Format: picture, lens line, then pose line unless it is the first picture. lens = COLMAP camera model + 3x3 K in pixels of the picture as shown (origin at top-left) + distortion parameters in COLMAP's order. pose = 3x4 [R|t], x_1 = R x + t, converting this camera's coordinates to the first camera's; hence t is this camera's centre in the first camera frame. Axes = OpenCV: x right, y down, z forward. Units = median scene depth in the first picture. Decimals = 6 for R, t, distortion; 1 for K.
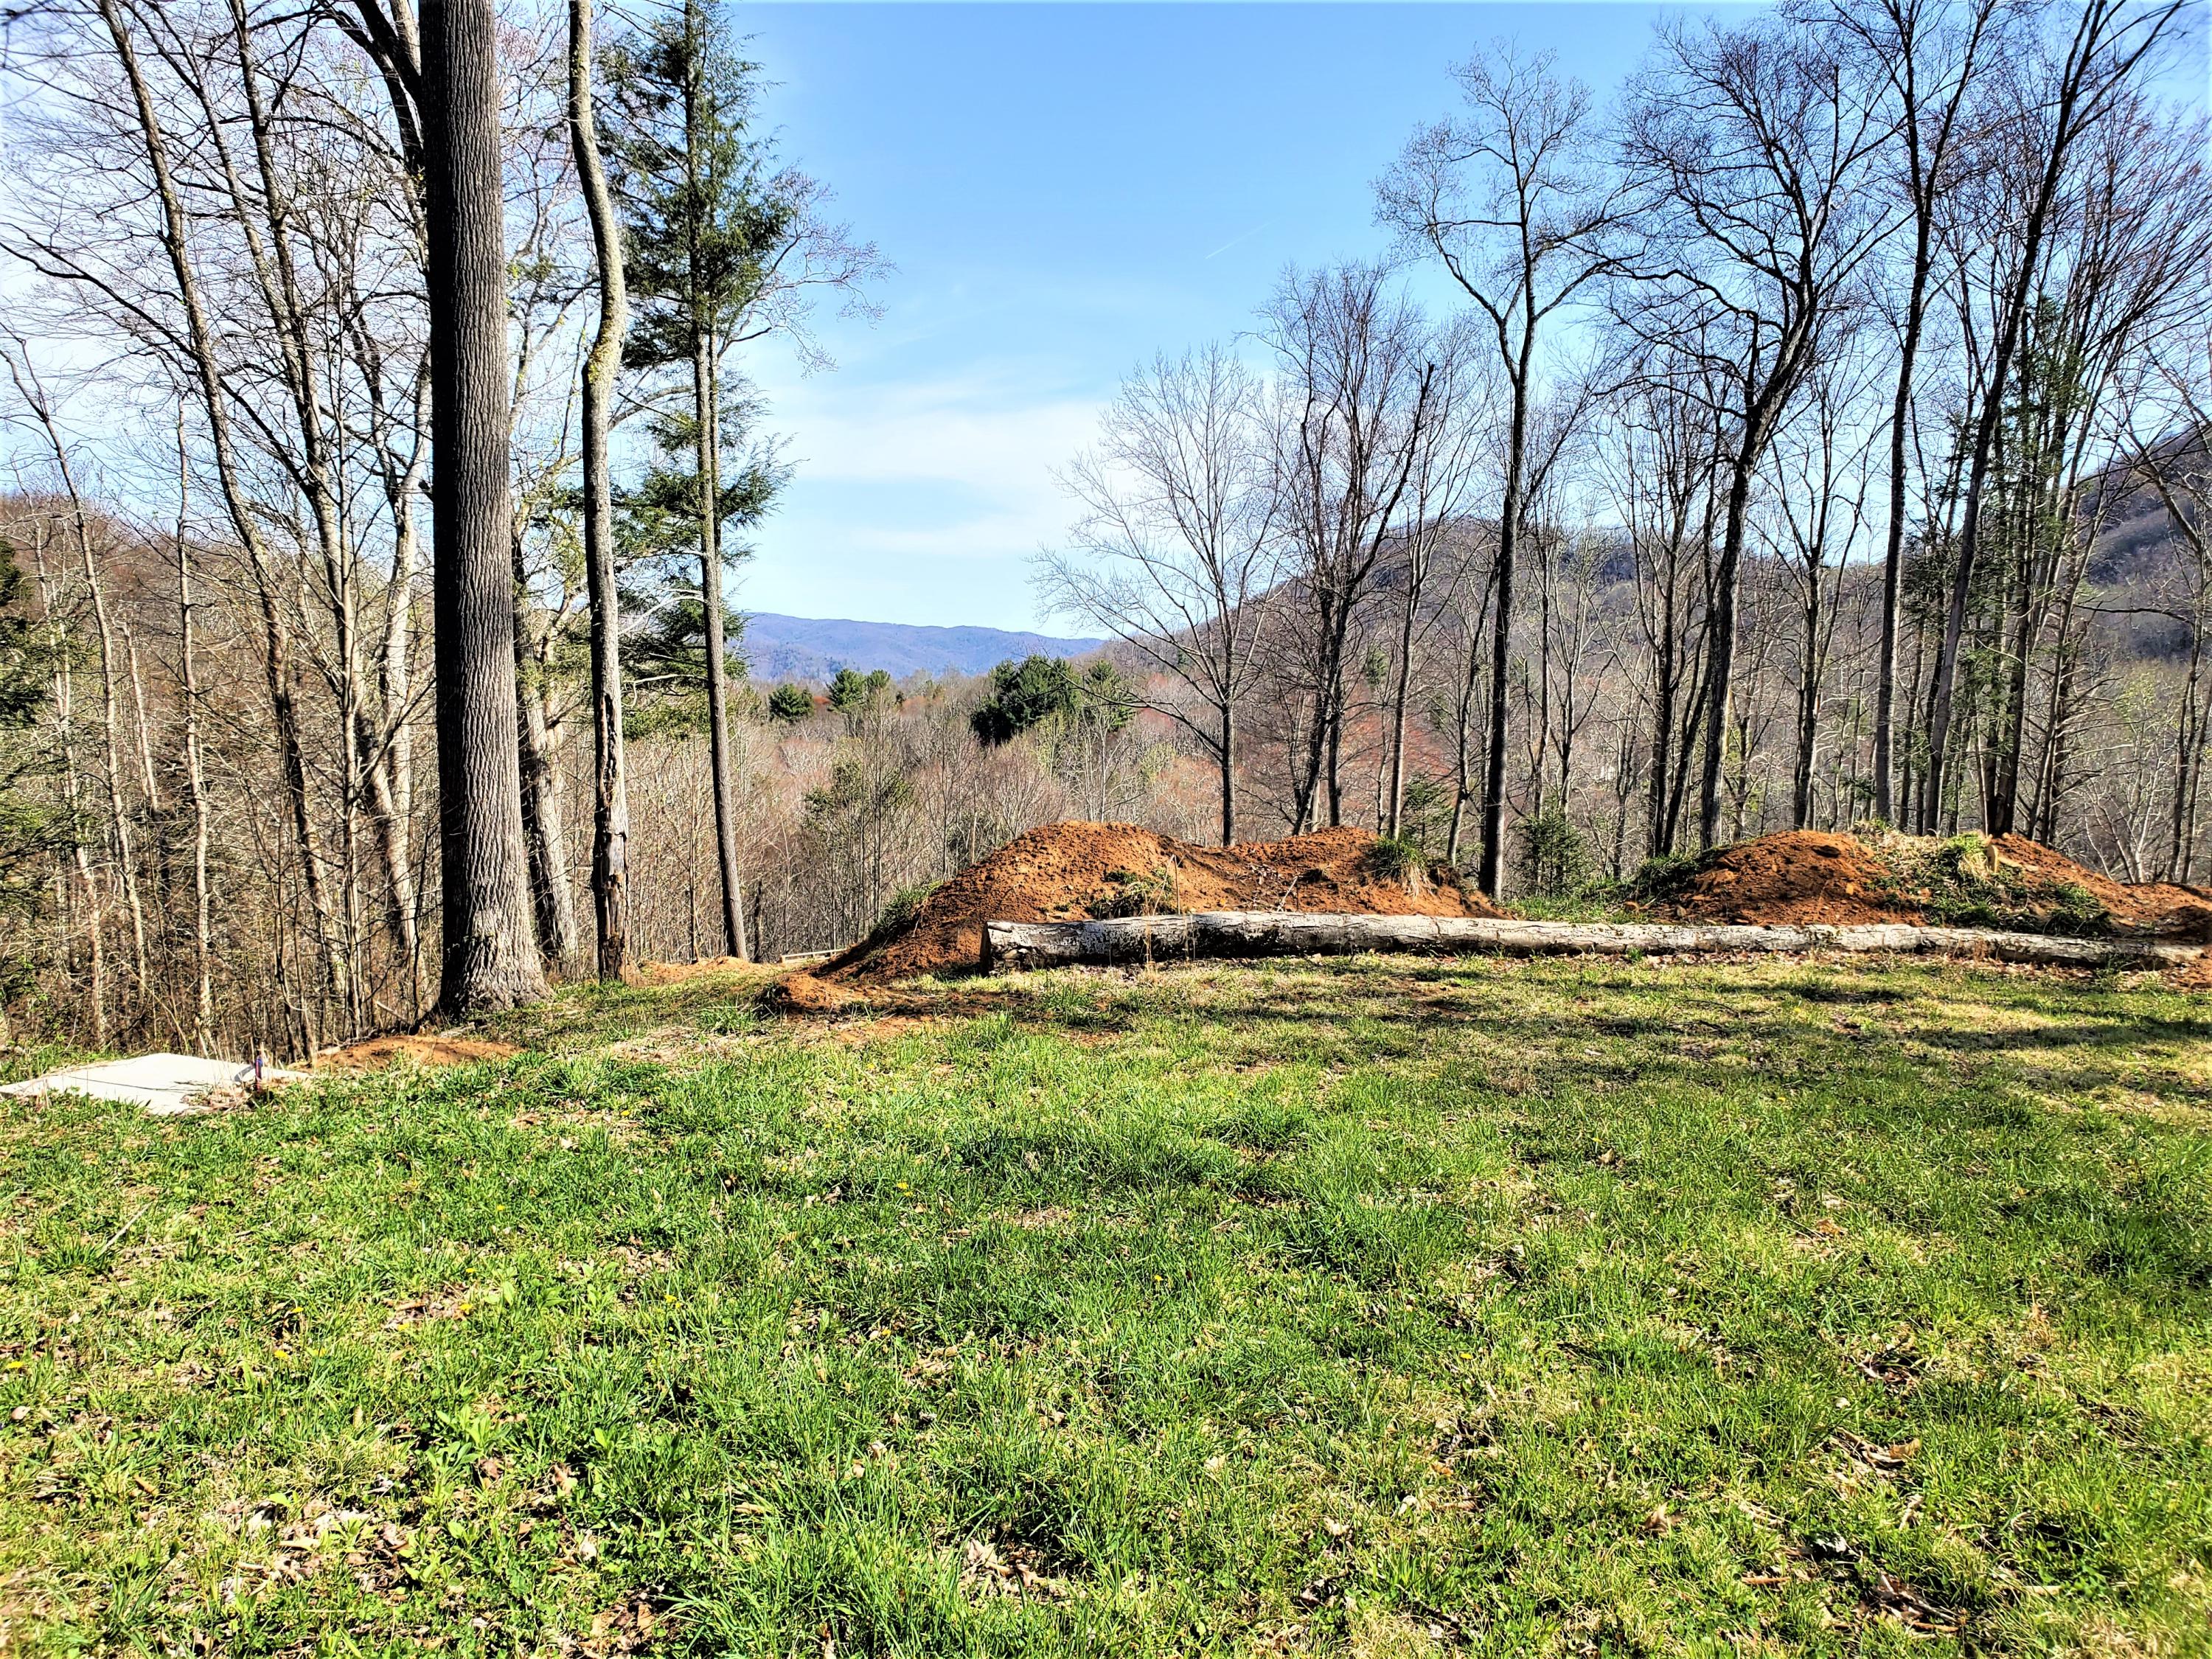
lens RADIAL K [[1774.2, 0, 1107.5], [0, 1774.2, 842.7], [0, 0, 1]] dist [-0.007198, -0.005367]
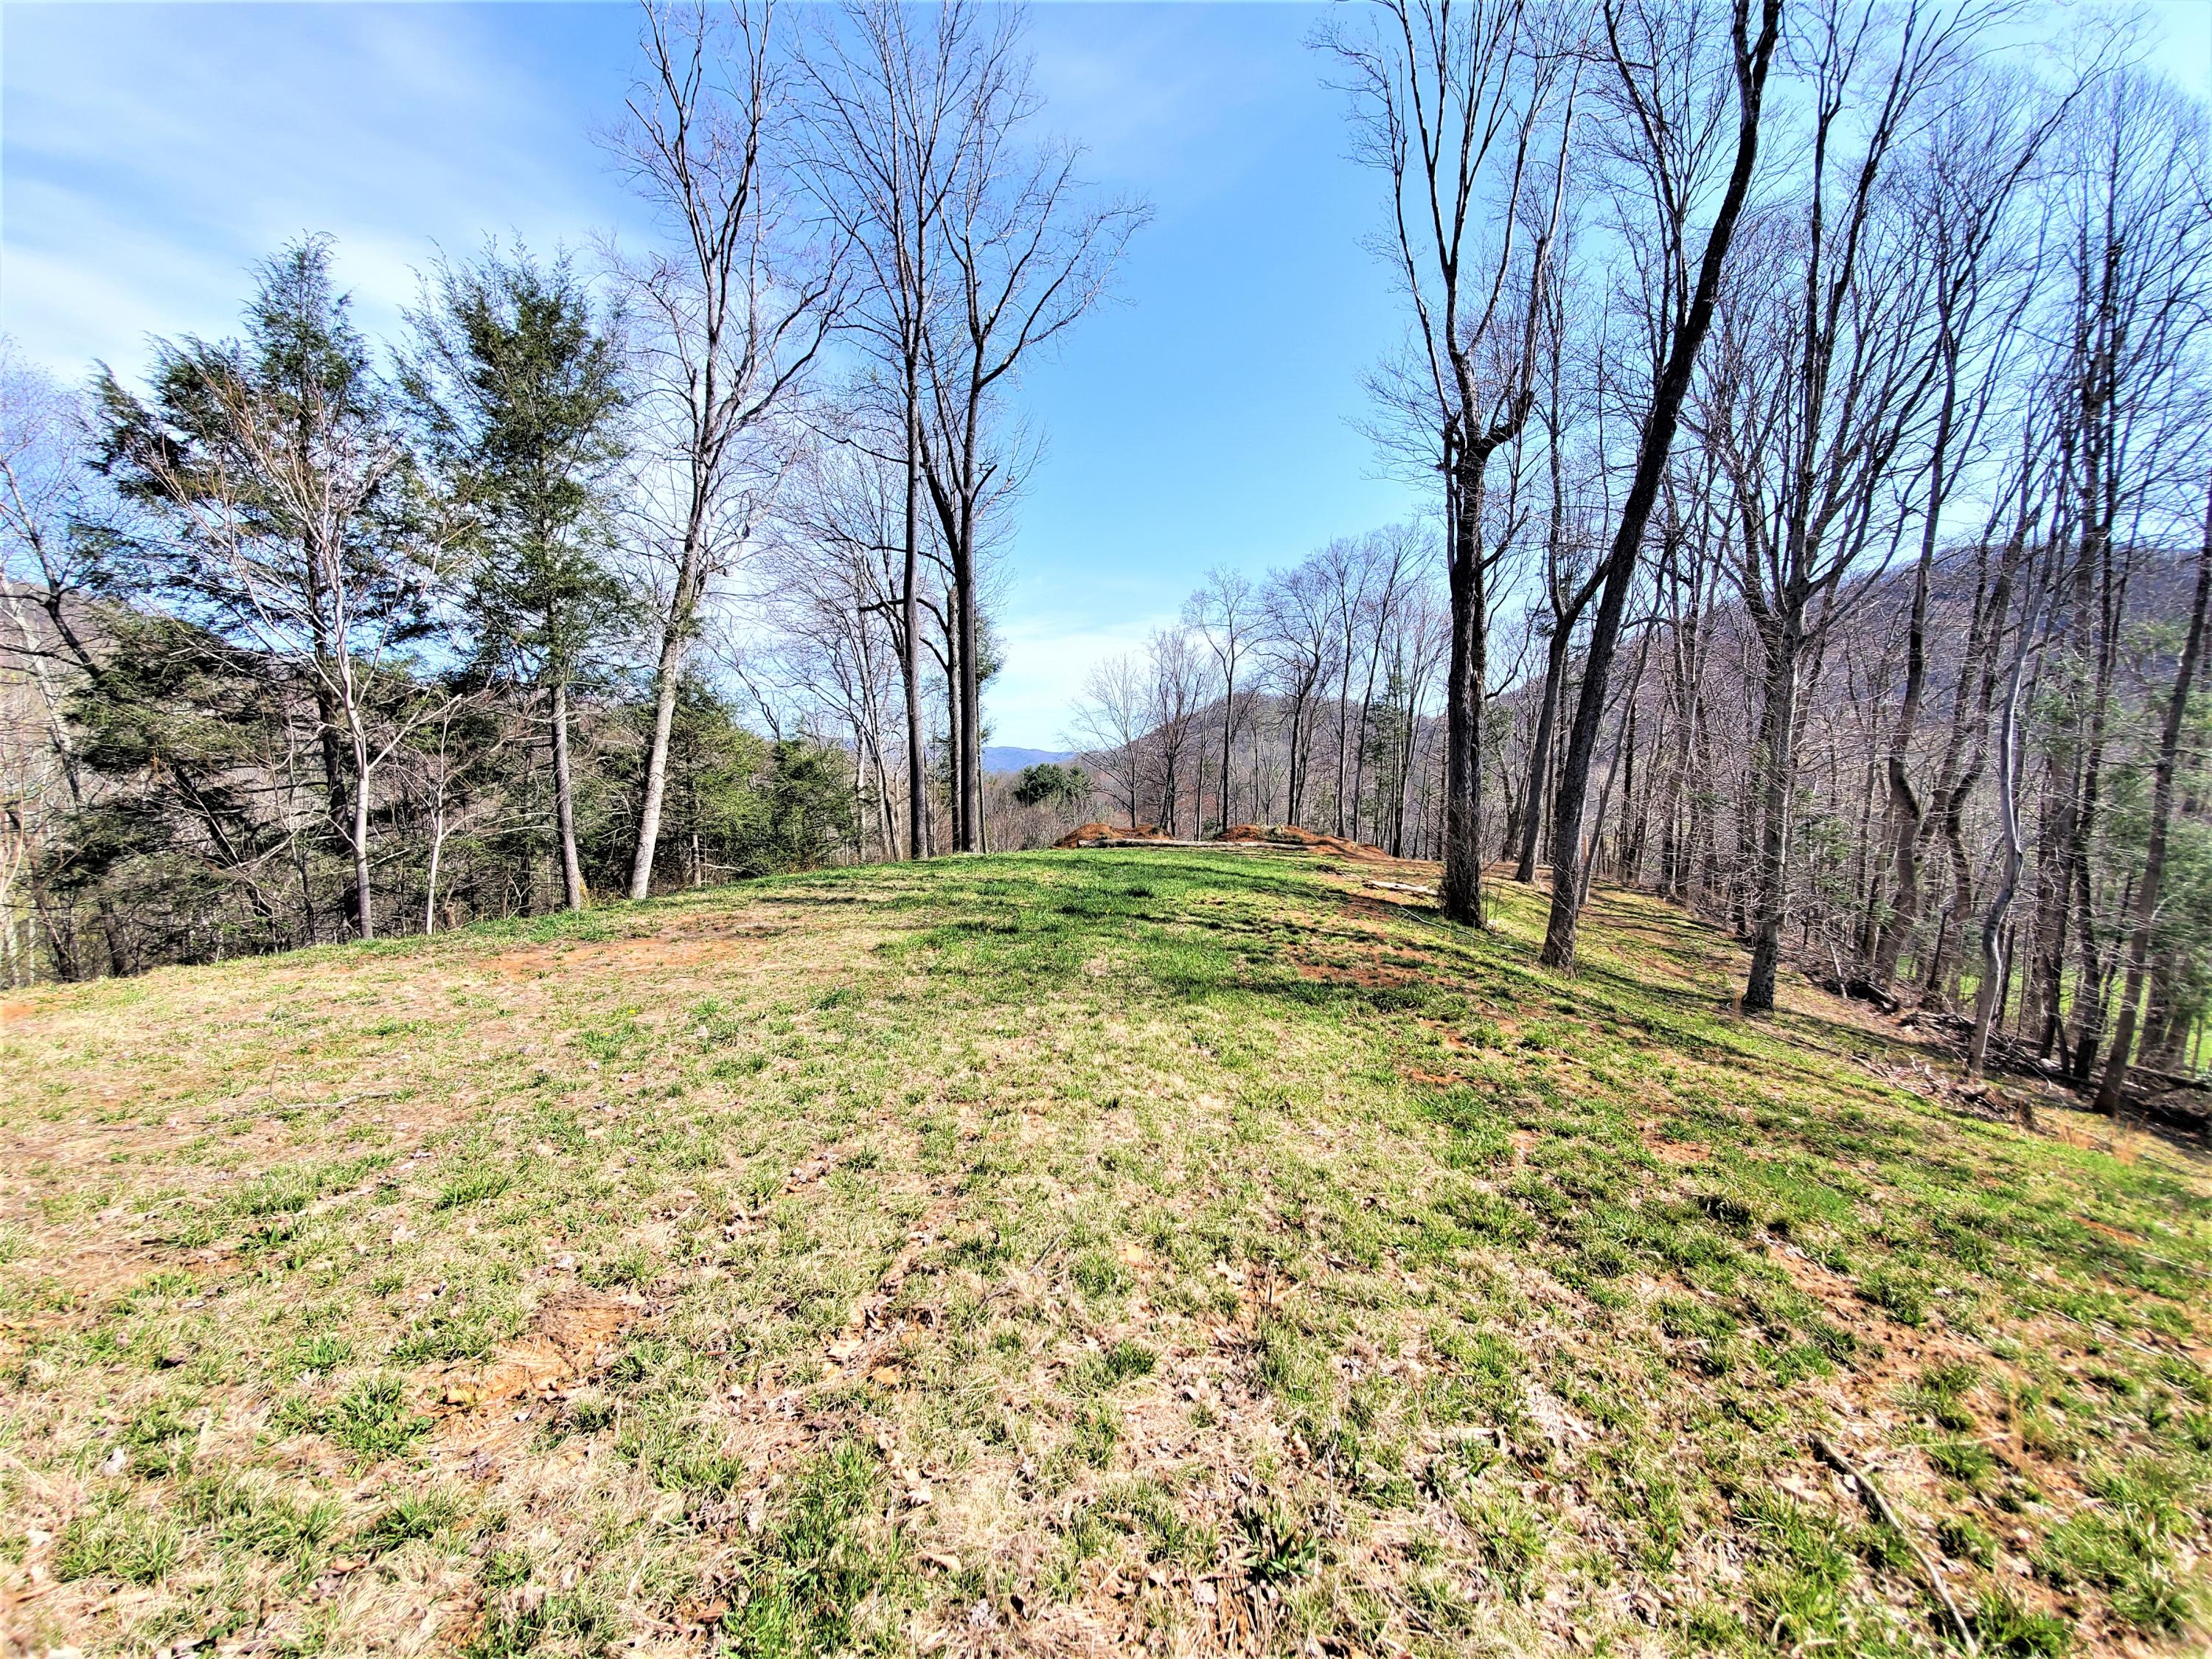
lens RADIAL K [[894.5, 0, 1143.1], [0, 894.5, 829.6], [0, 0, 1]] dist [0.000188, -0.016970]
pose [[0.997397, -0.013746, 0.070778, -0.030619], [0.015875, 0.999435, -0.029611, 0.045713], [-0.070331, 0.030658, 0.997053, -0.850648]]
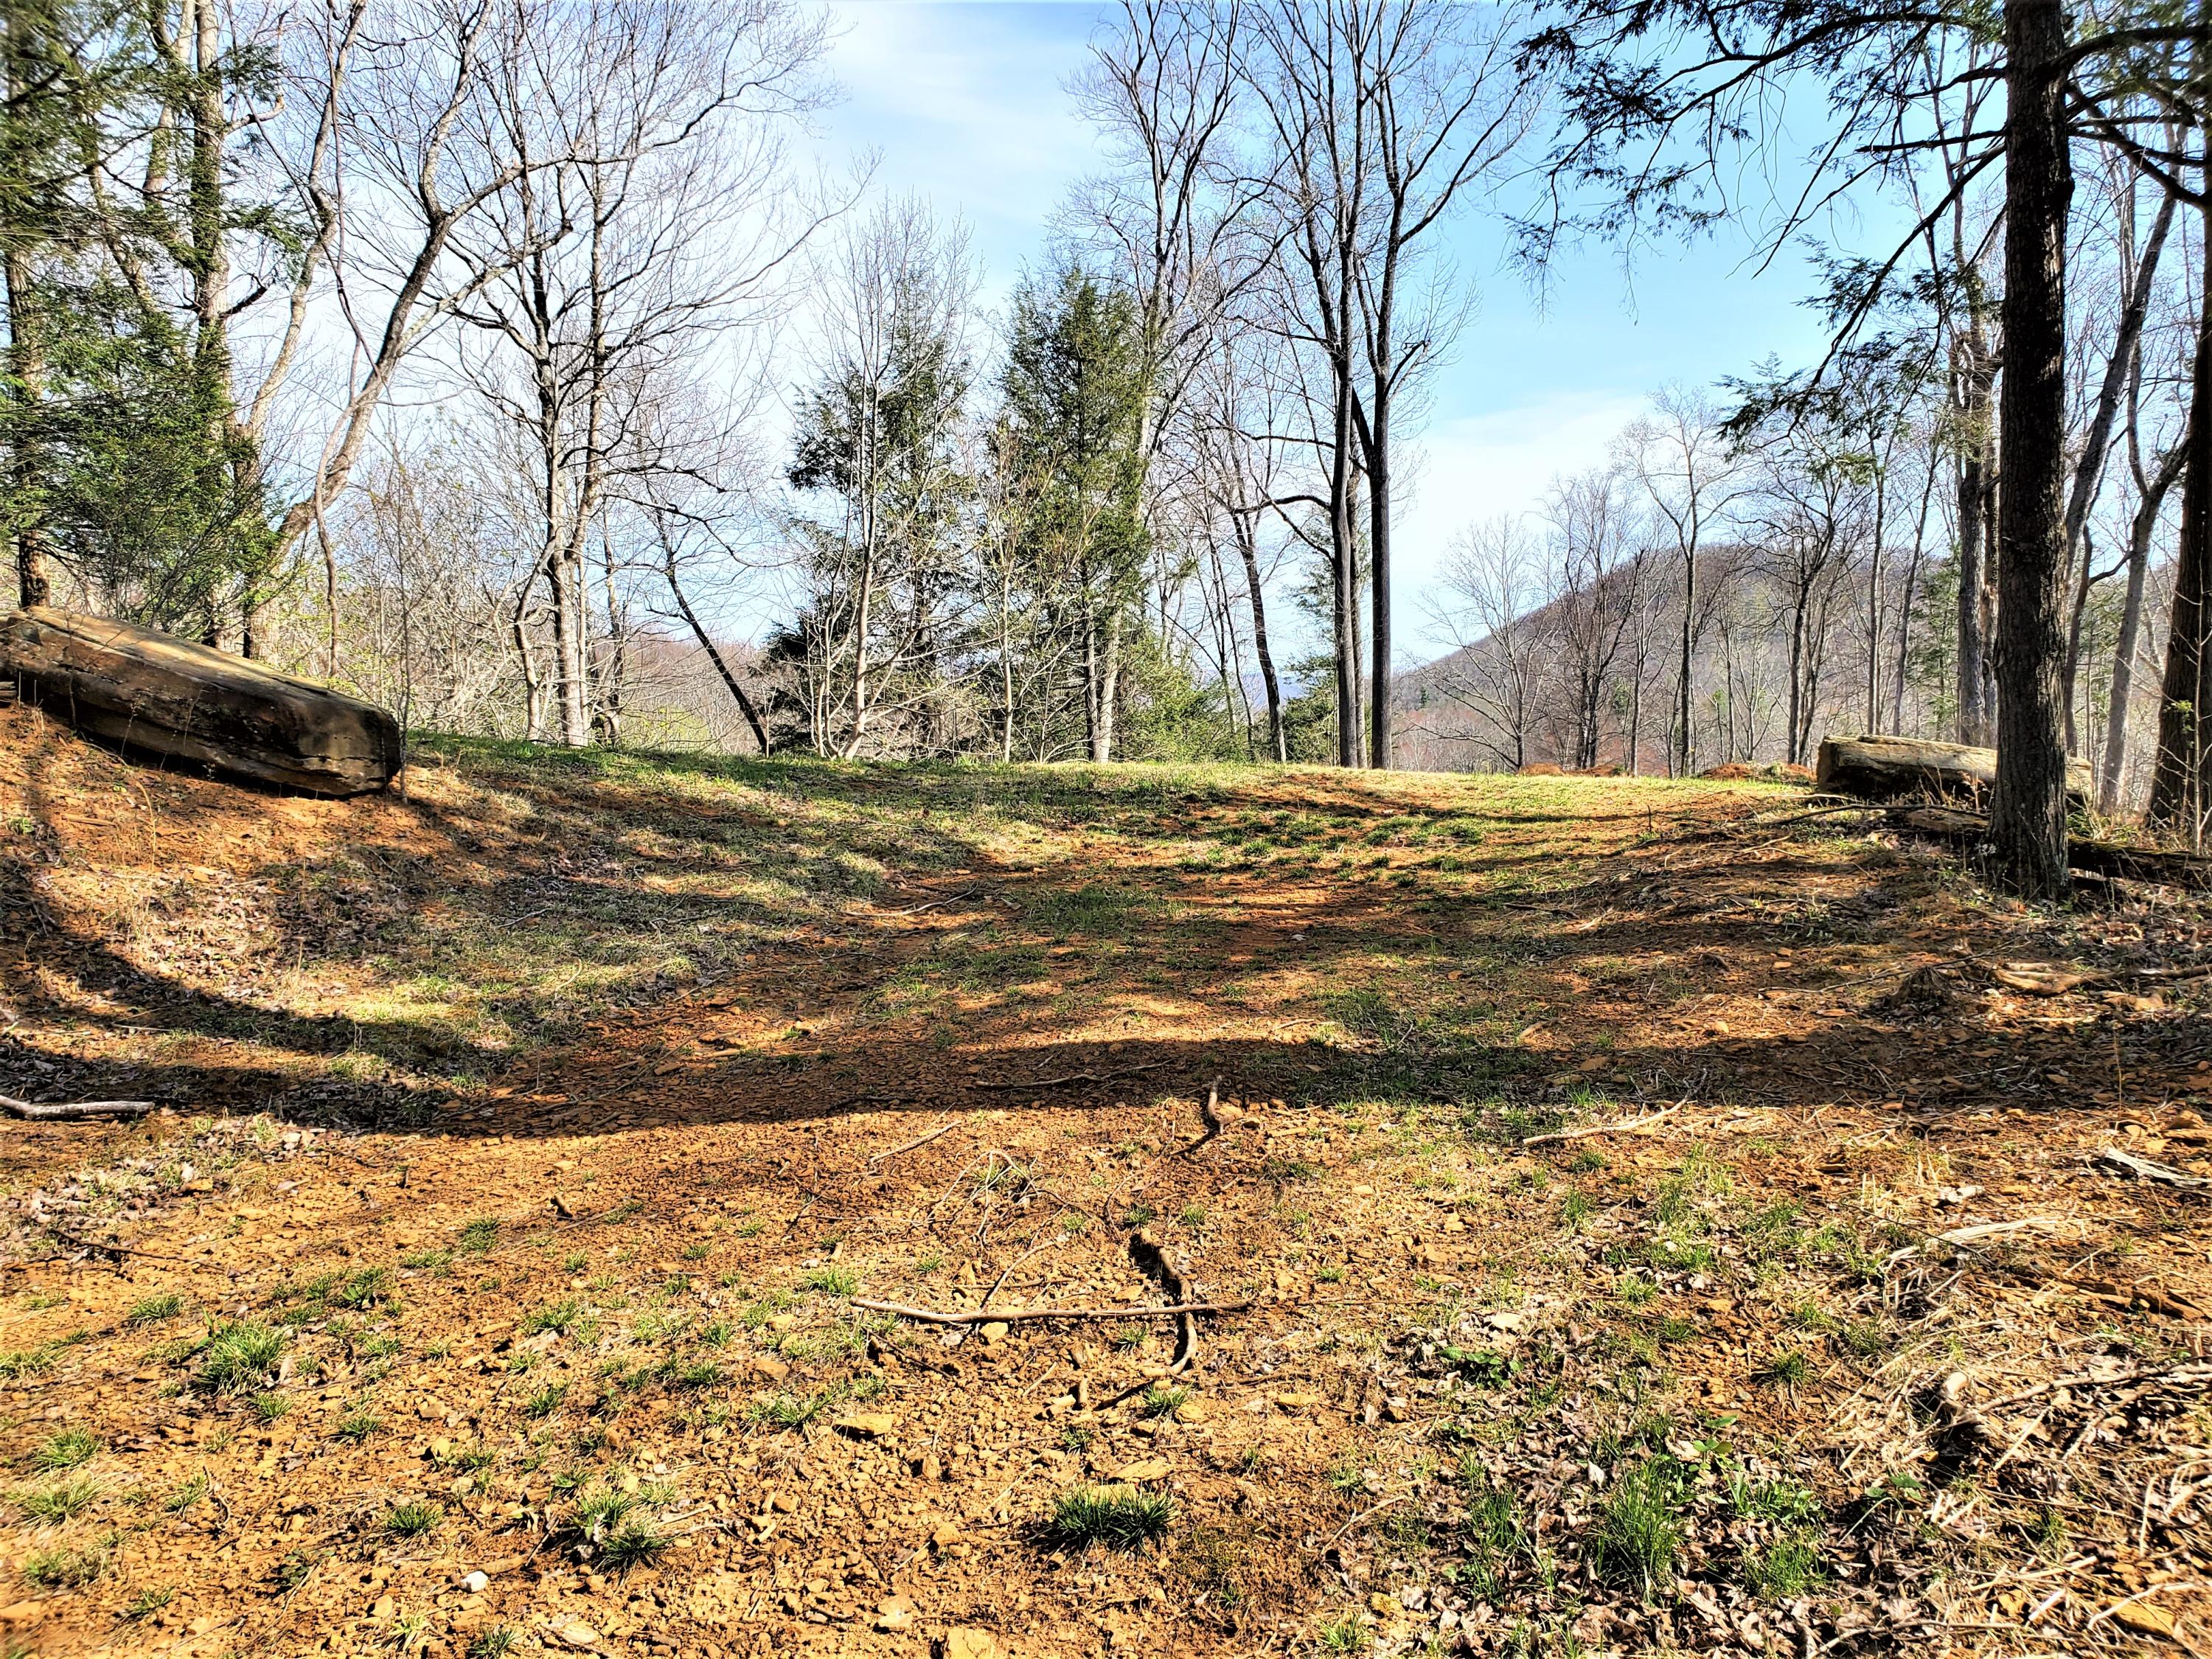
lens RADIAL K [[1778.9, 0, 1161.6], [0, 1778.9, 779.9], [0, 0, 1]] dist [0.026278, -0.004387]
pose [[0.994347, -0.024243, -0.103376, -0.259900], [0.018094, 0.998034, -0.060008, 0.145210], [0.104627, 0.057798, 0.992831, -1.778085]]
